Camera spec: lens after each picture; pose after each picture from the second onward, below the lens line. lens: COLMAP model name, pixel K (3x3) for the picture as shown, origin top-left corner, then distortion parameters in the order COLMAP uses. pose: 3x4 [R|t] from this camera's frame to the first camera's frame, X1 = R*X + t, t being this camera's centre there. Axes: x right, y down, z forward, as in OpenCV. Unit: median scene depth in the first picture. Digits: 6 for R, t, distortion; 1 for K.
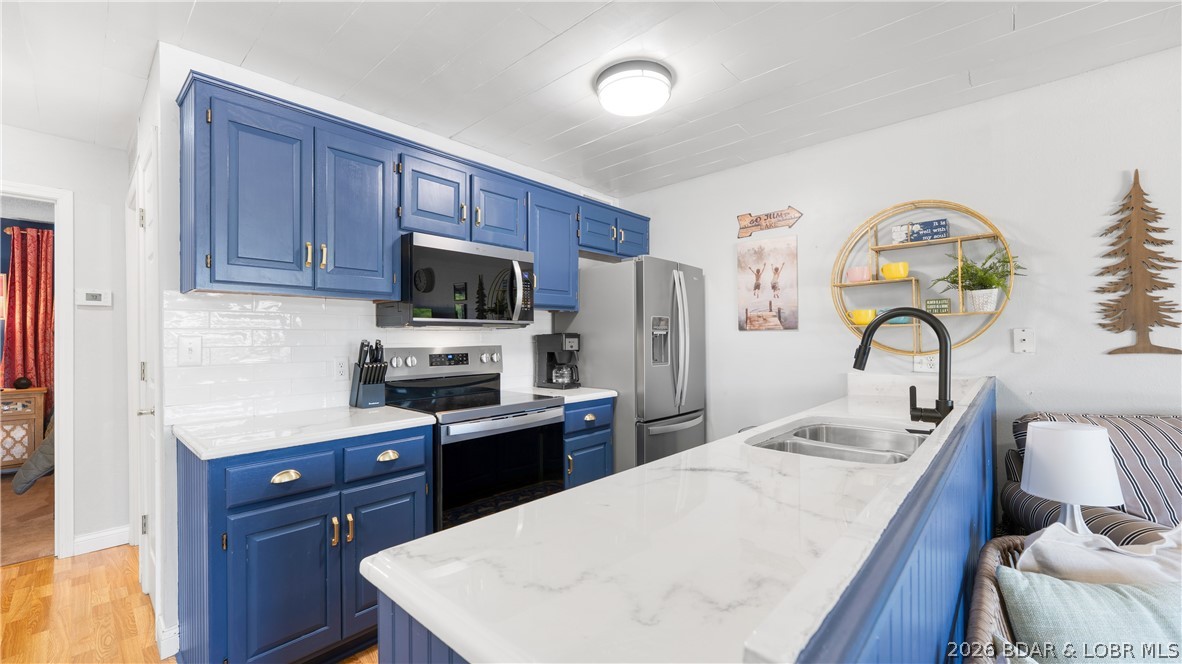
lens RADIAL K [[478.5, 0, 595.8], [0, 478.5, 342.1], [0, 0, 1]] dist [-0.008553, 0.000980]
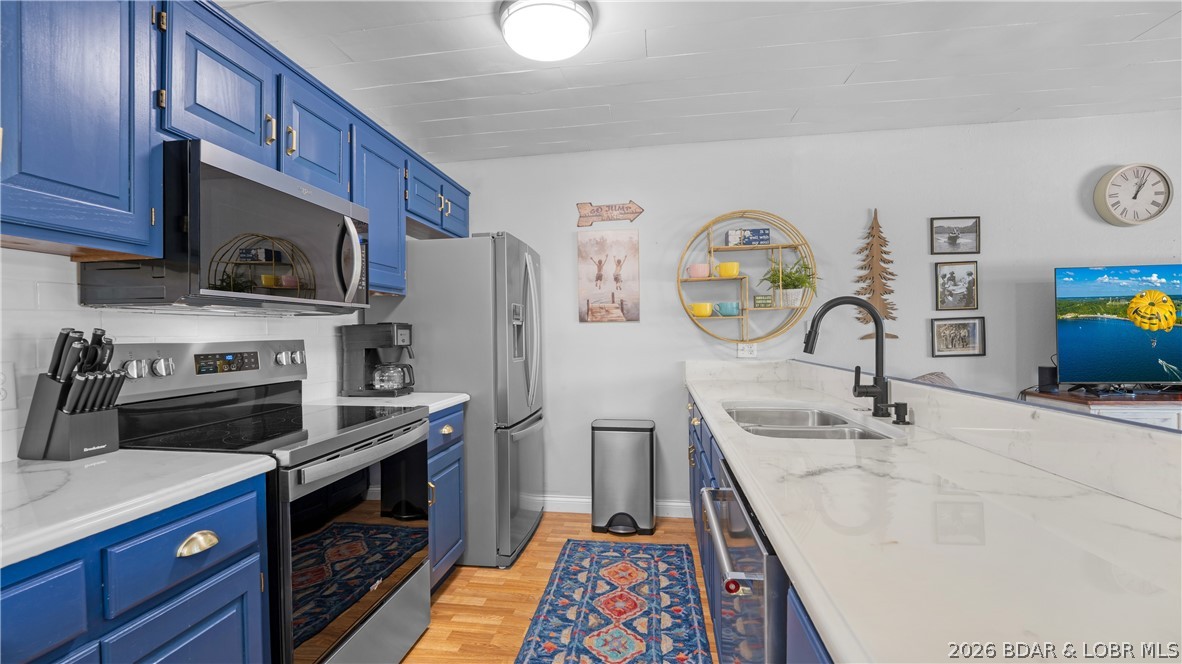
lens RADIAL K [[478.5, 0, 591.8], [0, 478.5, 338.3], [0, 0, 1]] dist [-0.008553, 0.000980]
pose [[0.829059, -0.008182, 0.559101, -0.262625], [0.010082, 0.999949, -0.000316, 0.010193], [-0.559070, 0.005899, 0.829099, 0.224373]]
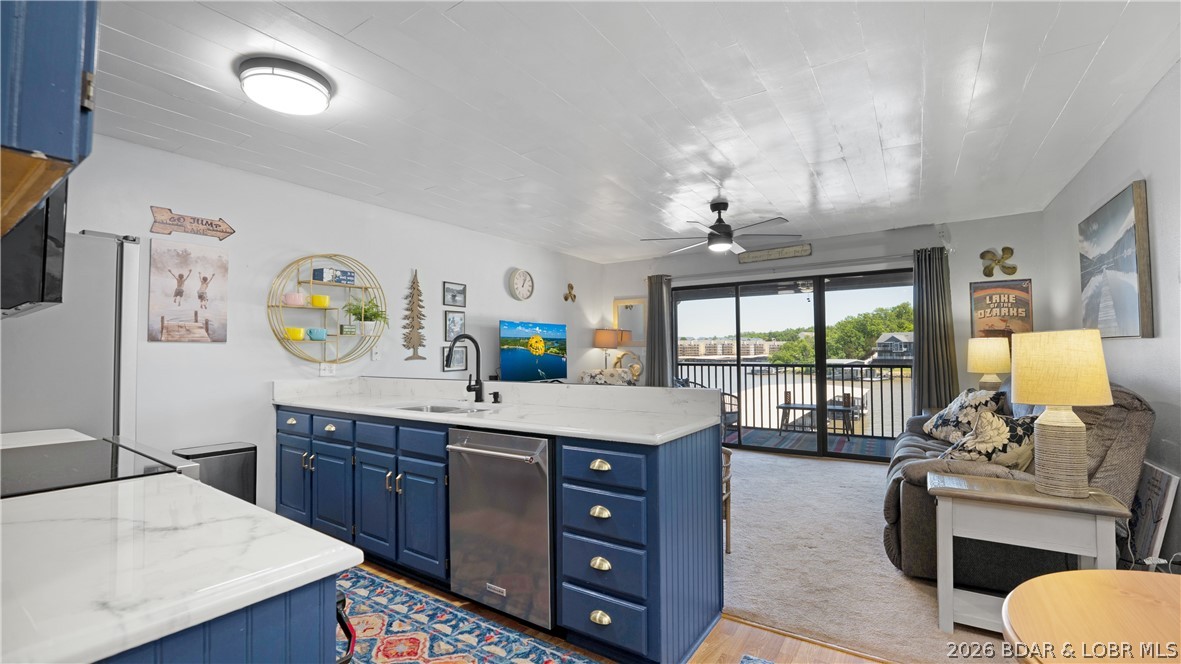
lens RADIAL K [[478.1, 0, 577.4], [0, 478.1, 333.8], [0, 0, 1]] dist [-0.008553, 0.000980]
pose [[-0.114602, 0.048098, 0.992246, -0.727341], [0.012749, 0.998816, -0.046944, 0.012793], [-0.993330, 0.007271, -0.115079, 0.420455]]
